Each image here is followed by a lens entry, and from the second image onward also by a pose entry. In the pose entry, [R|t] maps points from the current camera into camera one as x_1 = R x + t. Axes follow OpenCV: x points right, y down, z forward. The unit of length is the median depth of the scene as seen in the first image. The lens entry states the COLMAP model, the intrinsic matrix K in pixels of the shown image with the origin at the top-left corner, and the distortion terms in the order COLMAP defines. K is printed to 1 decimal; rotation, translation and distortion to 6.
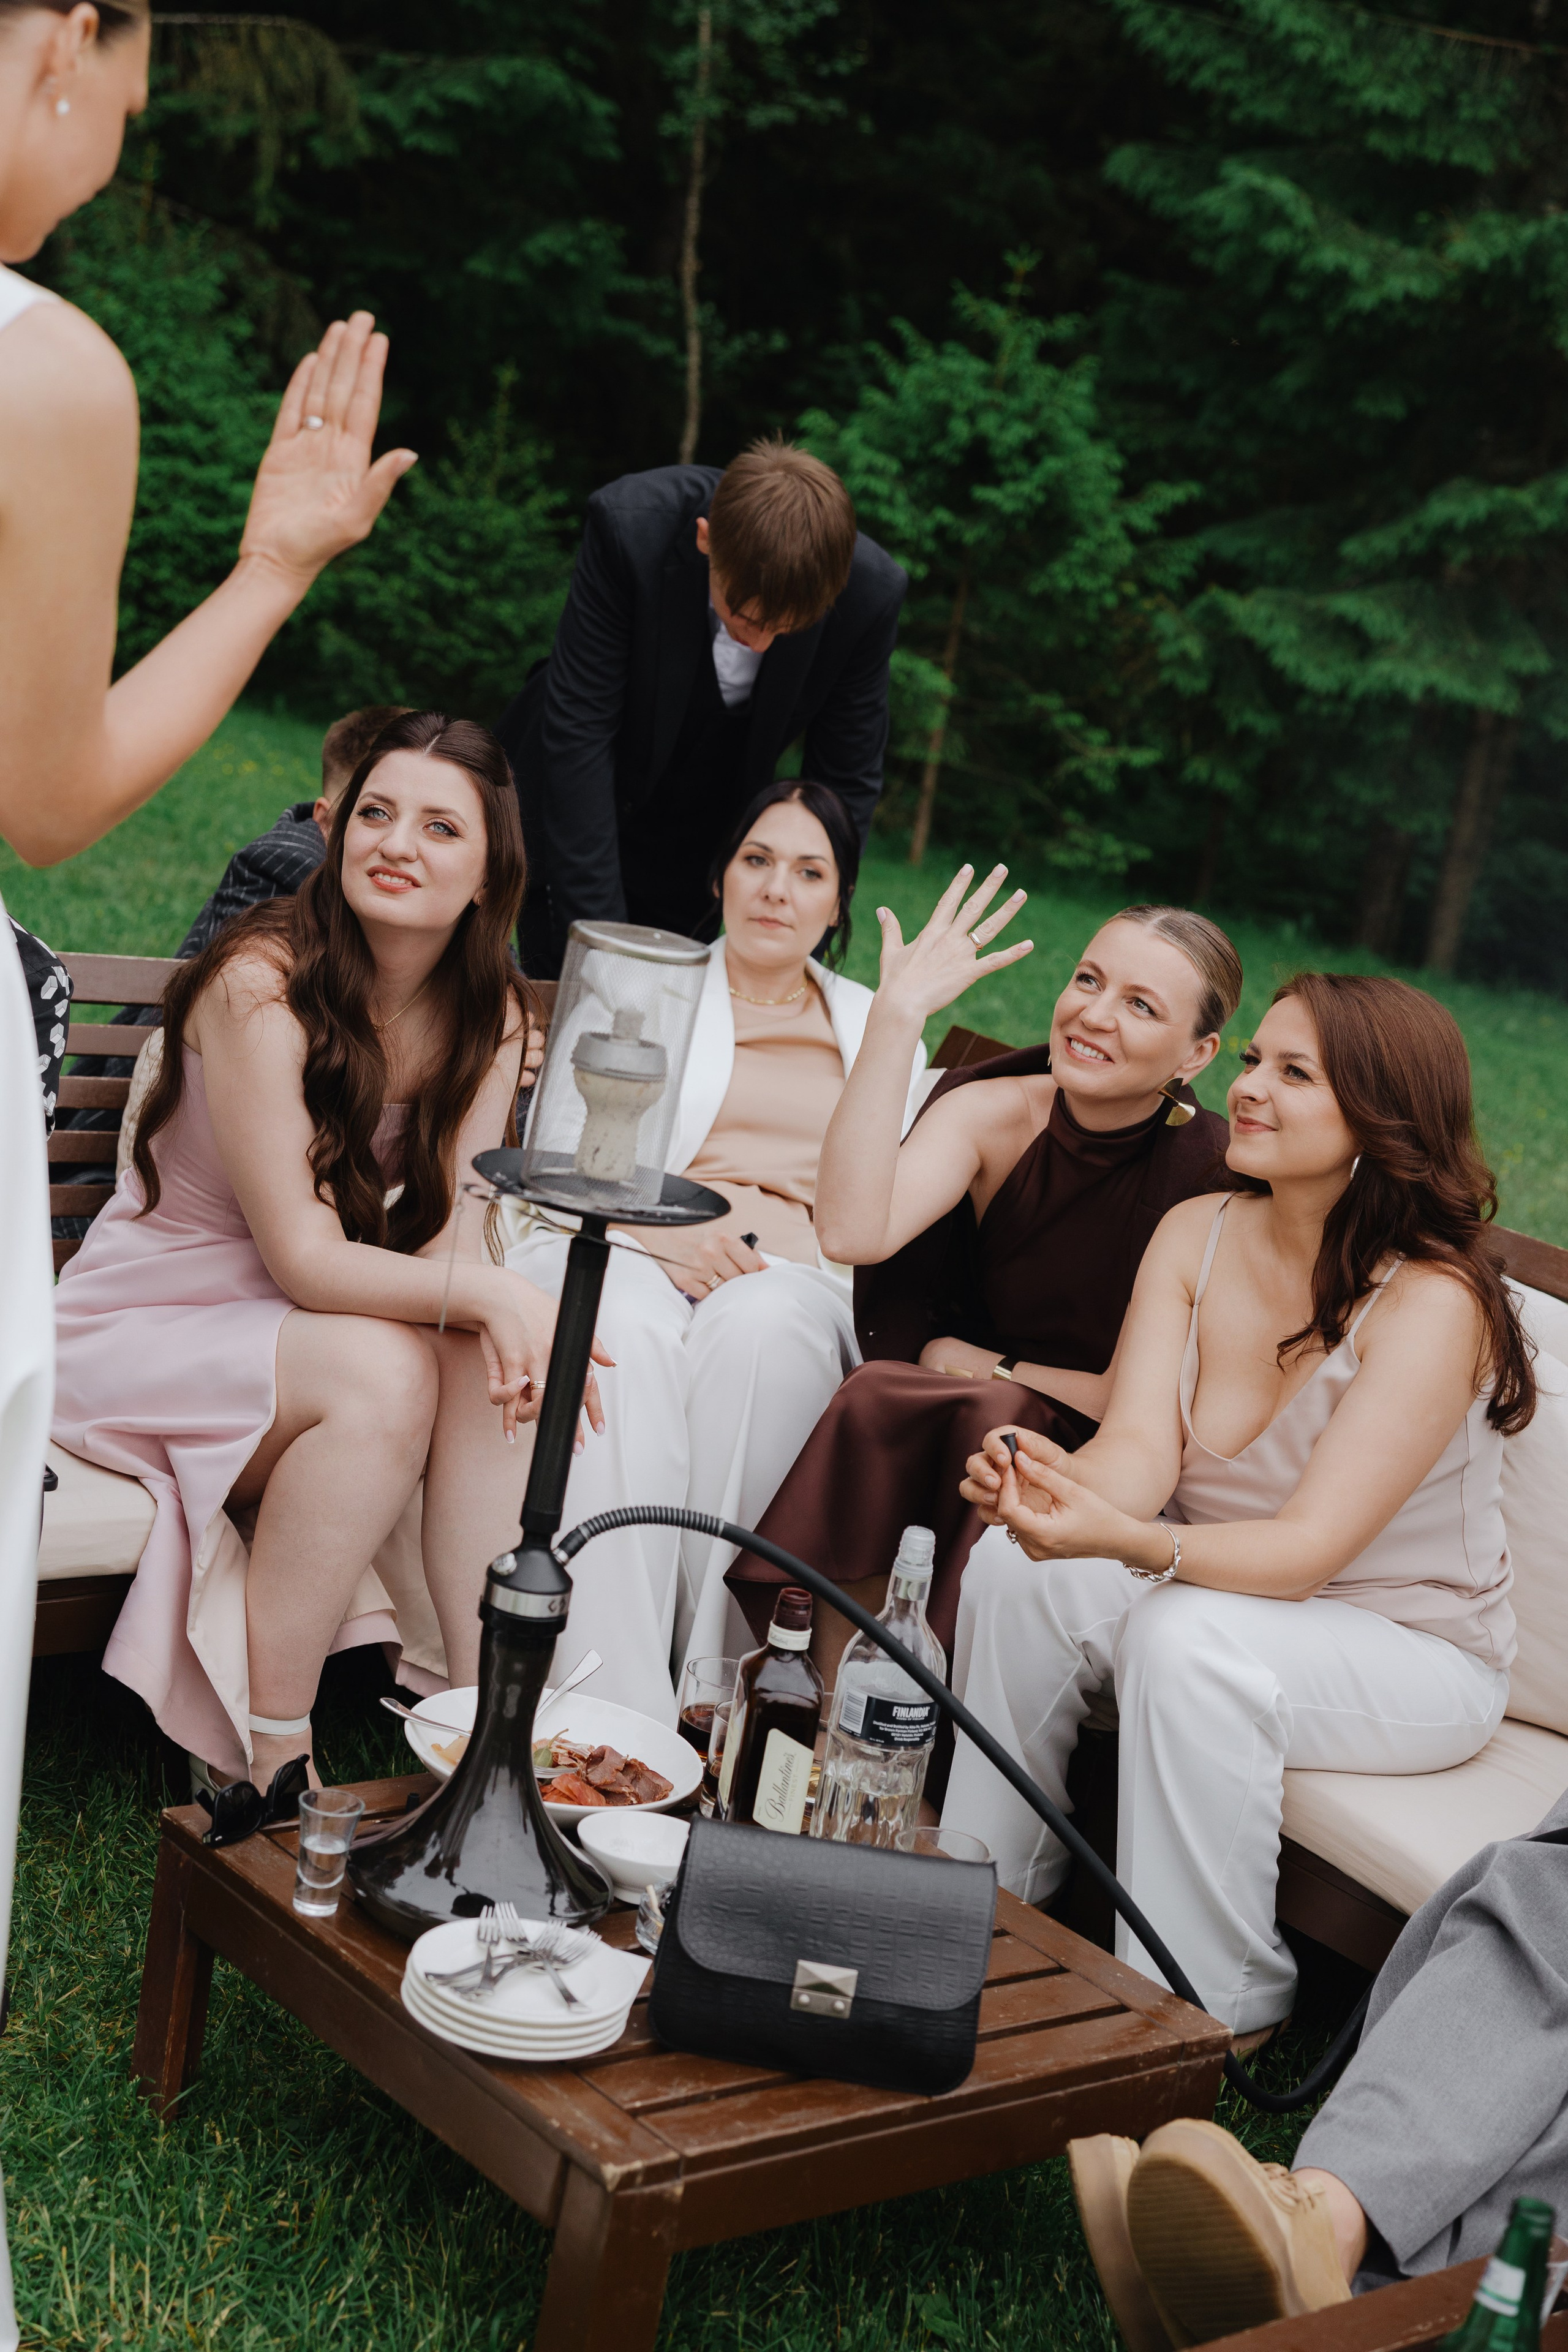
lens RADIAL K [[3279.2, 0, 742.5], [0, 3279.2, 1174.5], [0, 0, 1]] dist [0.015018, -0.031149]
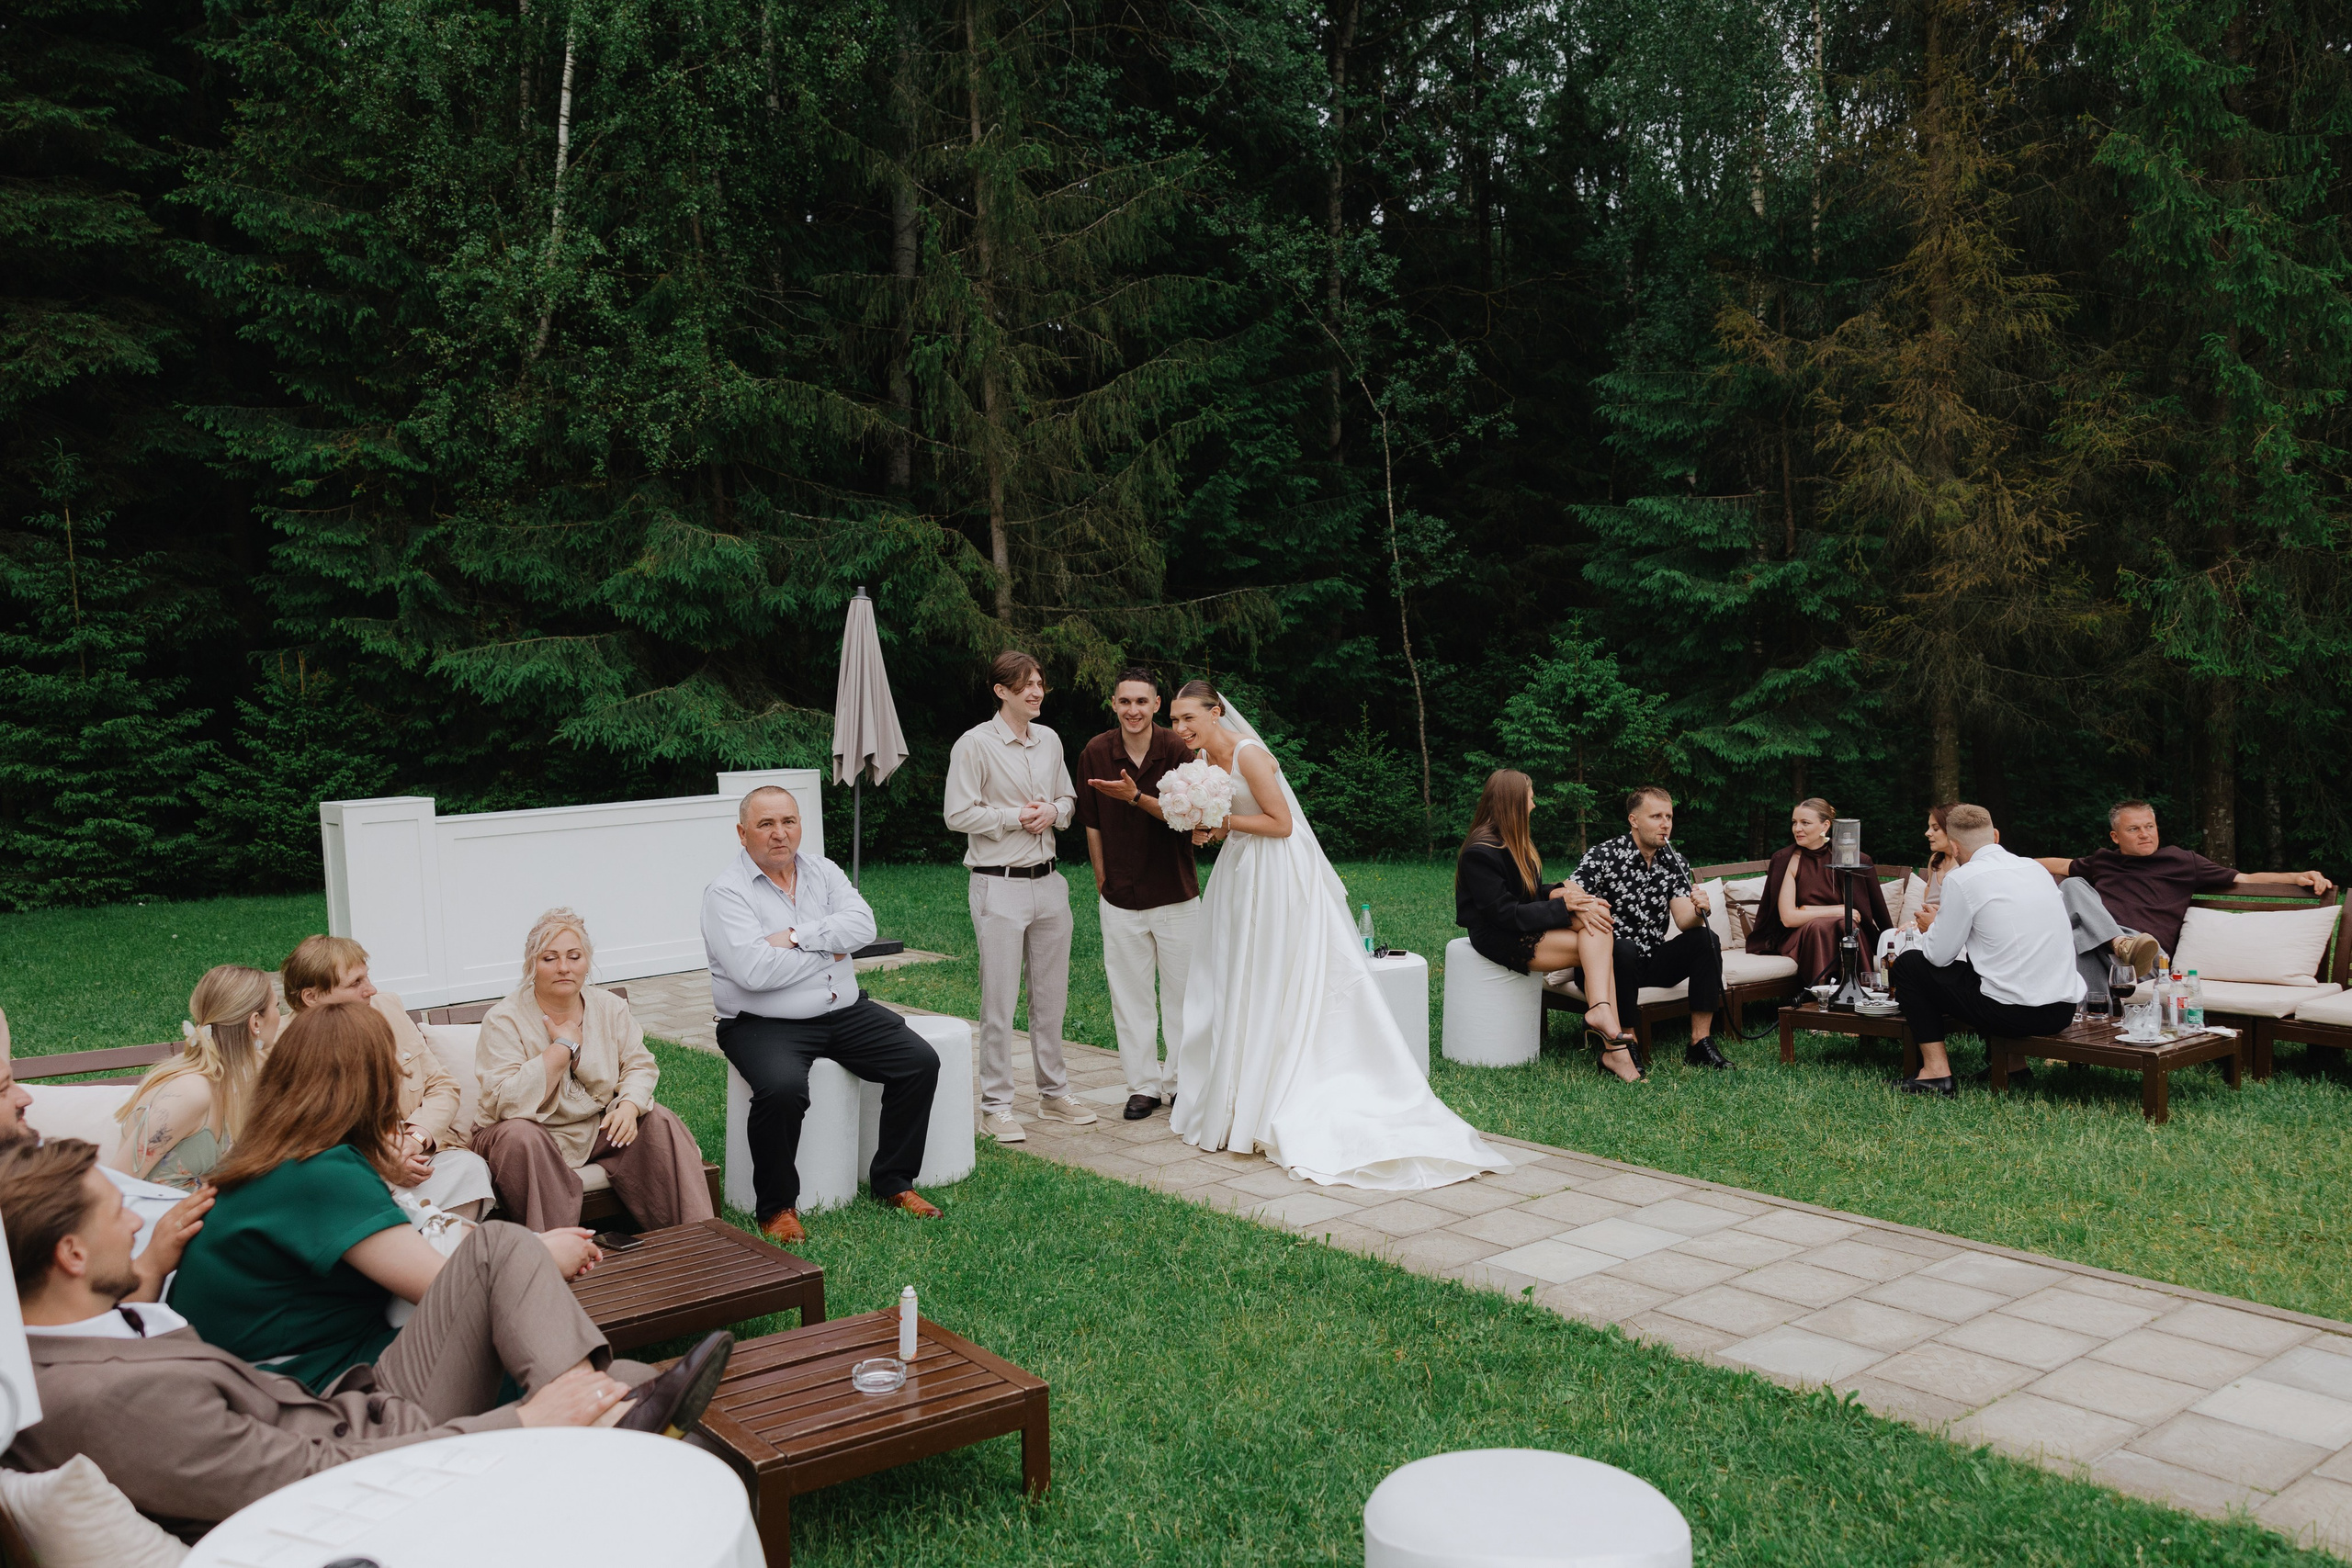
lens RADIAL K [[1880.9, 0, 1179.4], [0, 1880.9, 783.1], [0, 0, 1]] dist [0.012523, 0.006565]
pose [[0.978265, -0.204406, -0.034863, -0.187020], [0.194856, 0.963696, -0.182539, 0.042776], [0.070909, 0.171778, 0.982580, -0.409924]]
